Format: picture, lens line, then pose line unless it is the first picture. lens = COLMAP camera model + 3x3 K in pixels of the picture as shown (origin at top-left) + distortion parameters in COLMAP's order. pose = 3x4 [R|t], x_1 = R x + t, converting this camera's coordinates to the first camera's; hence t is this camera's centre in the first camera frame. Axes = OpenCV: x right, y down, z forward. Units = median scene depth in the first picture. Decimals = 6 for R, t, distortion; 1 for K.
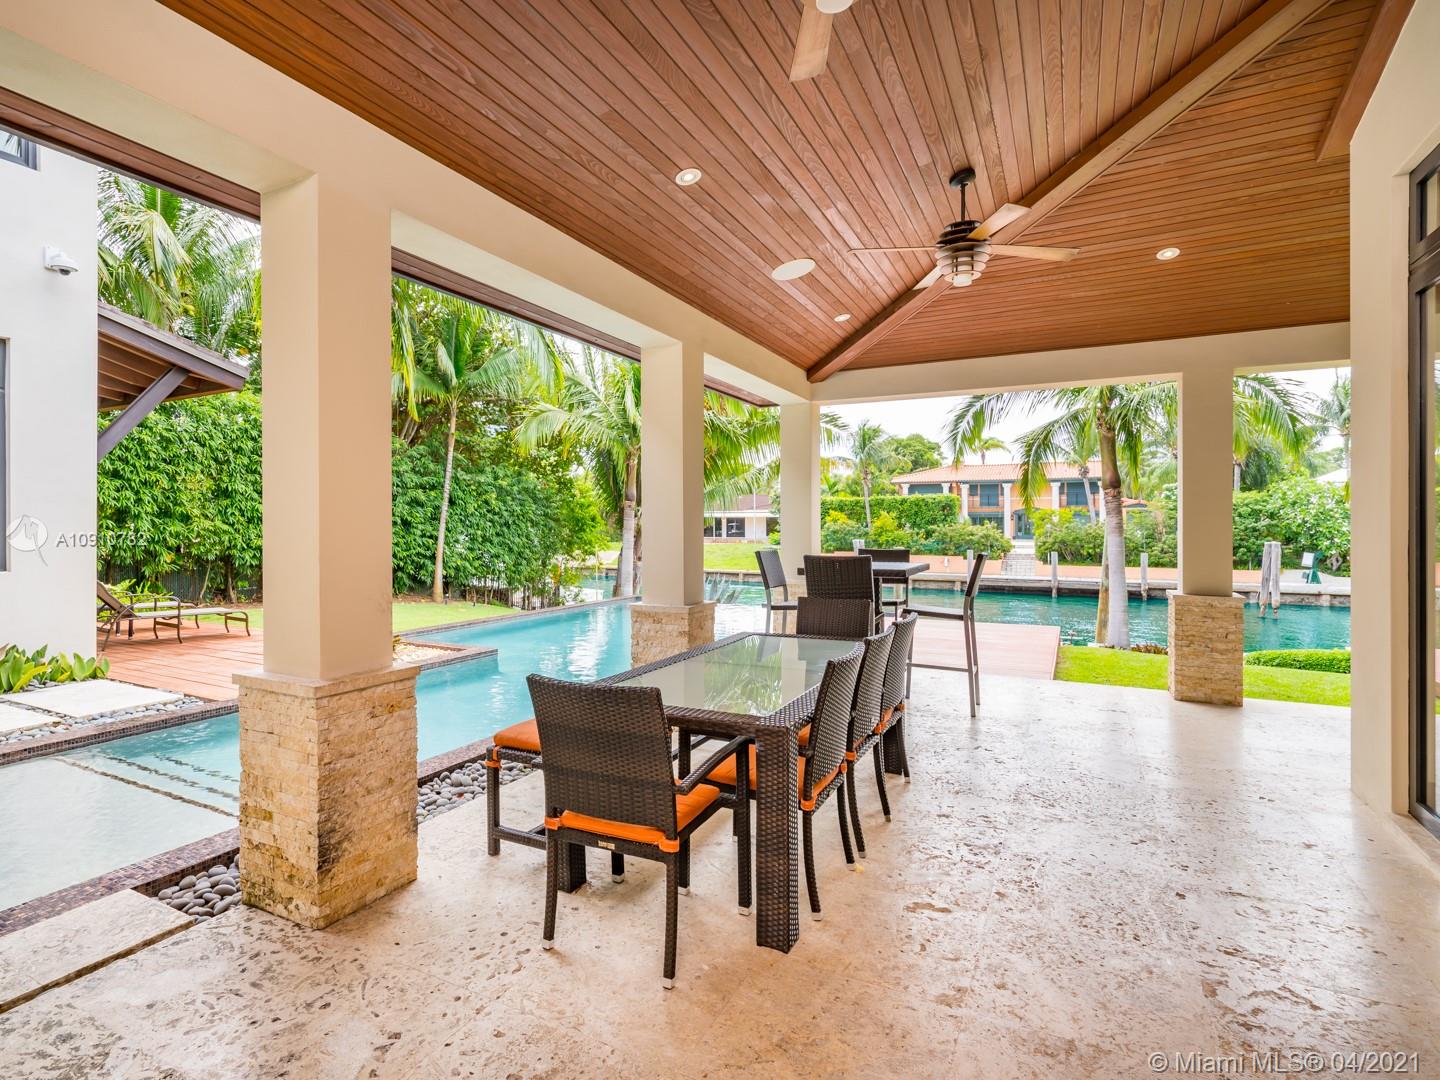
lens RADIAL K [[739.3, 0, 646.6], [0, 739.3, 527.3], [0, 0, 1]] dist [-0.003933, -0.000276]
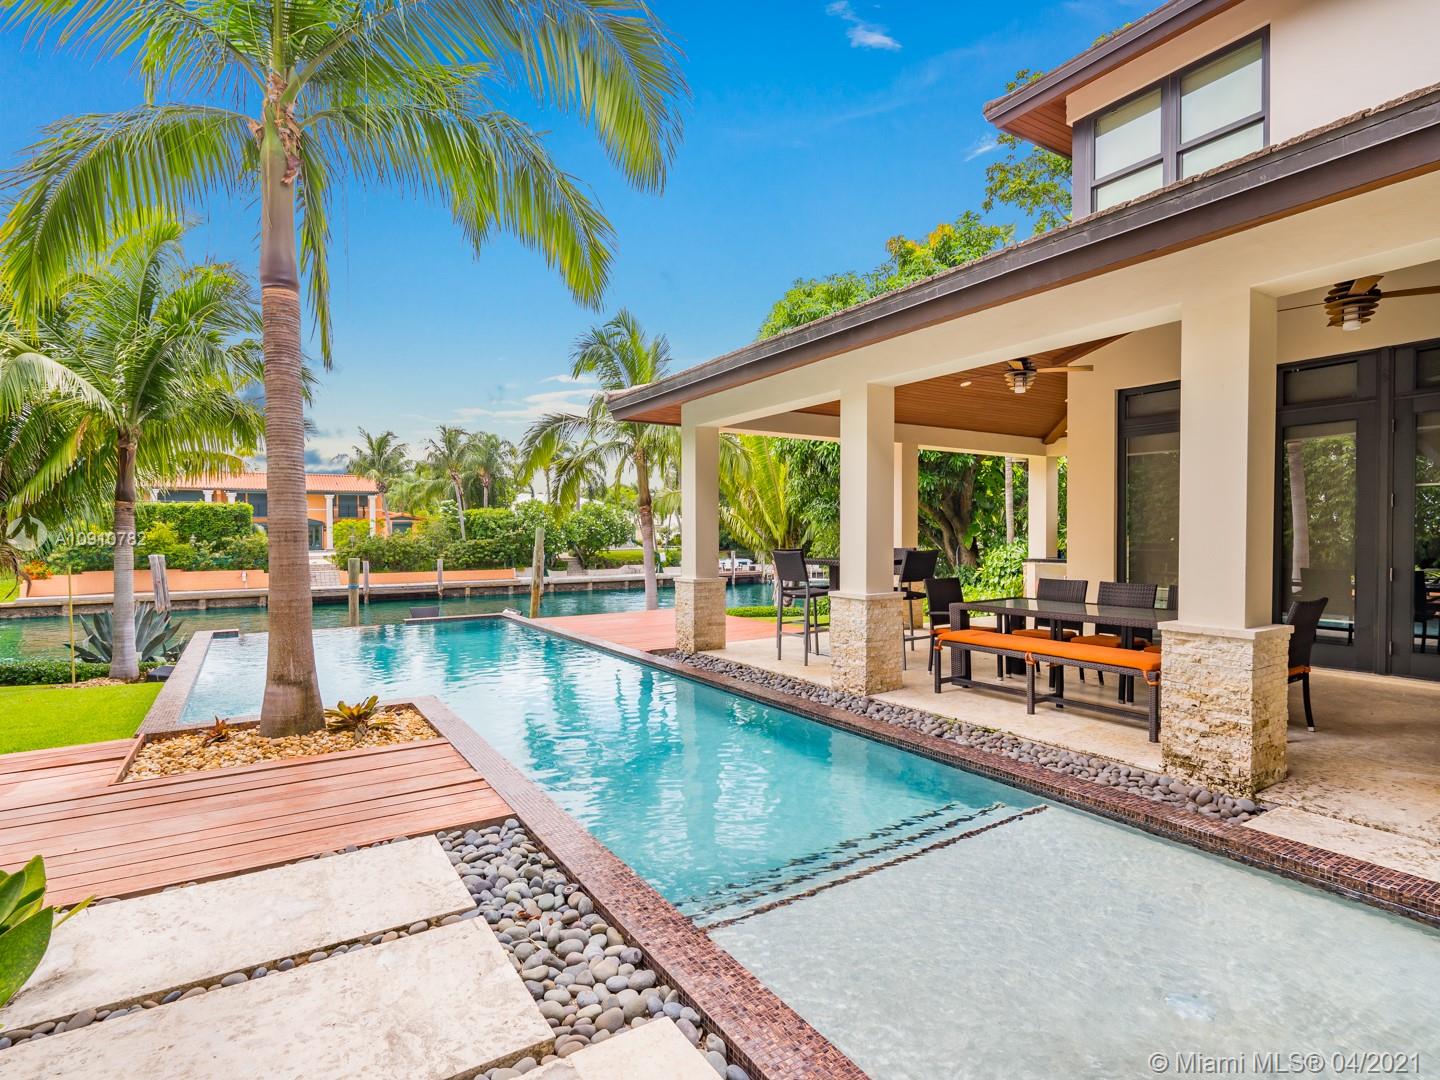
lens RADIAL K [[739.3, 0, 696.8], [0, 739.3, 544.8], [0, 0, 1]] dist [-0.003933, -0.000276]
pose [[0.483459, -0.018142, 0.875179, -0.149398], [0.011373, 0.999831, 0.014443, 0.000183], [-0.875293, 0.002971, 0.483584, 0.081930]]
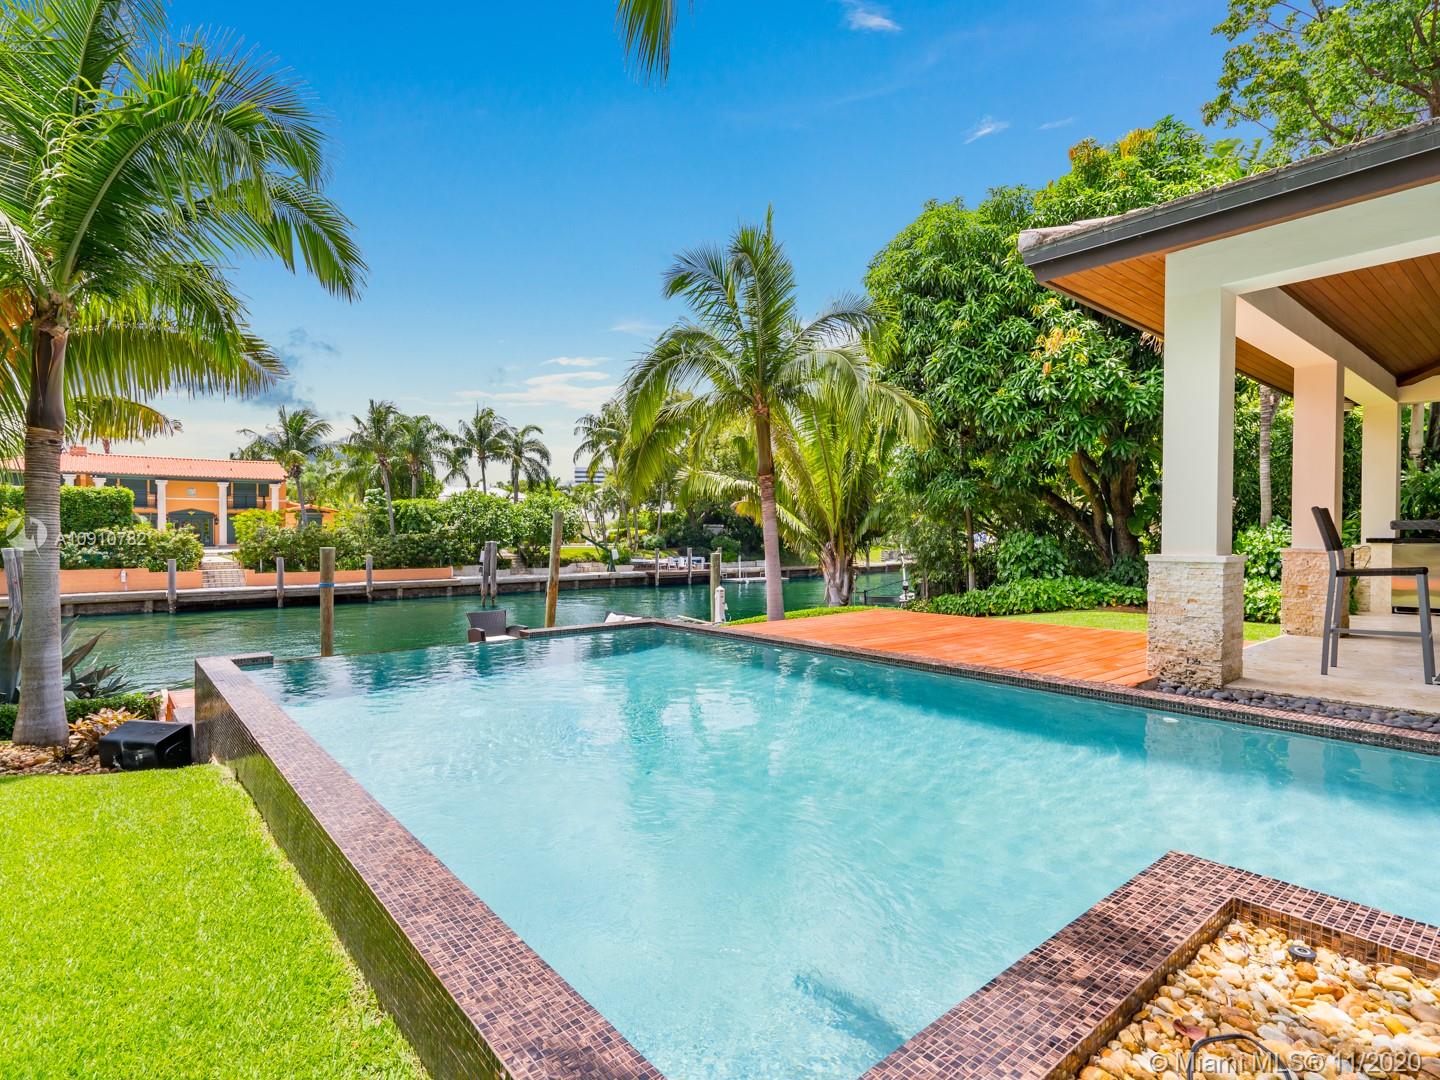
lens RADIAL K [[739.3, 0, 694.2], [0, 739.3, 544.8], [0, 0, 1]] dist [-0.003933, -0.000276]
pose [[0.361457, -0.015708, 0.932256, -0.106392], [0.006596, 0.999876, 0.014290, 0.008767], [-0.932365, 0.000984, 0.361516, 0.220666]]
